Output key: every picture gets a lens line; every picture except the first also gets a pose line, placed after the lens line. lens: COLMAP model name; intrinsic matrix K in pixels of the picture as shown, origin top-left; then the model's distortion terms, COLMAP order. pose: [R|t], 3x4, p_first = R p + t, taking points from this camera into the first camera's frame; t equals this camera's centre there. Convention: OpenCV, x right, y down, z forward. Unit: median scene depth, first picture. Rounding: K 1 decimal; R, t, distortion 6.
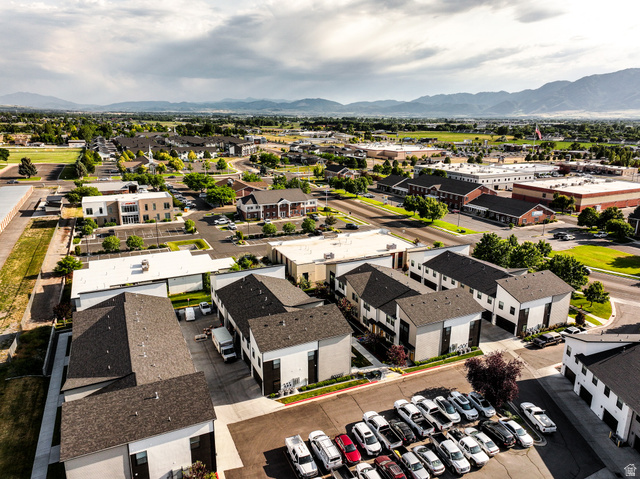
lens RADIAL K [[449.1, 0, 319.2], [0, 449.1, 235.9], [0, 0, 1]] dist [-0.003167, 0.020499]
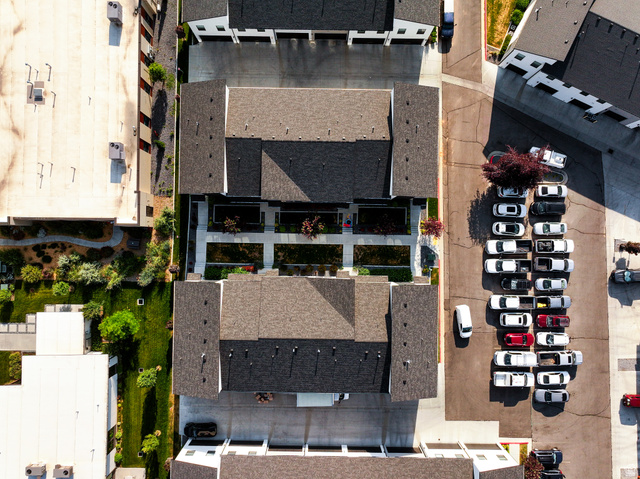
lens RADIAL K [[449.1, 0, 319.2], [0, 449.1, 235.9], [0, 0, 1]] dist [-0.003167, 0.020499]
pose [[0.437057, -0.899269, 0.017191, 0.028971], [0.232654, 0.131494, 0.963629, -0.430764], [-0.868823, -0.417162, 0.266689, 0.631971]]
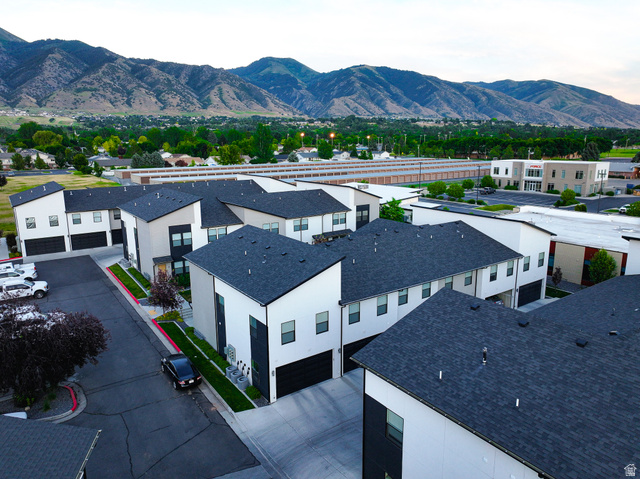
lens RADIAL K [[449.1, 0, 319.2], [0, 449.1, 235.9], [0, 0, 1]] dist [-0.003167, 0.020499]
pose [[0.179185, 0.196431, -0.964006, 0.513598], [-0.246123, 0.957657, 0.149389, 0.039103], [0.952532, 0.210496, 0.219944, 0.702183]]
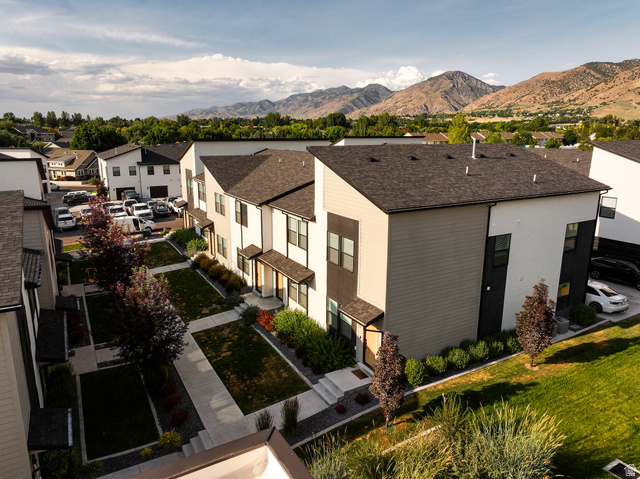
lens RADIAL K [[449.1, 0, 319.2], [0, 449.1, 235.9], [0, 0, 1]] dist [-0.003167, 0.020499]
pose [[-0.997161, 0.011117, -0.074476, -0.058671], [-0.025099, 0.883416, 0.467916, -0.003839], [0.070995, 0.468457, -0.880629, 1.054323]]
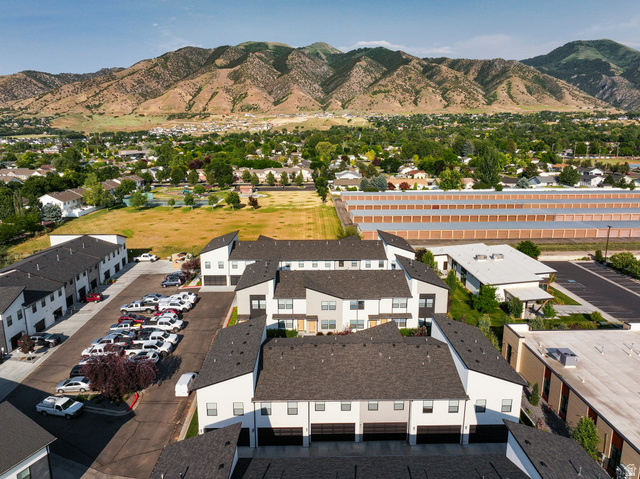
lens RADIAL K [[449.1, 0, 319.2], [0, 449.1, 235.9], [0, 0, 1]] dist [-0.003167, 0.020499]
pose [[-0.406756, 0.191497, -0.893240, 0.572015], [-0.235472, 0.922765, 0.305054, -0.172366], [0.882668, 0.334416, -0.330248, 0.937456]]
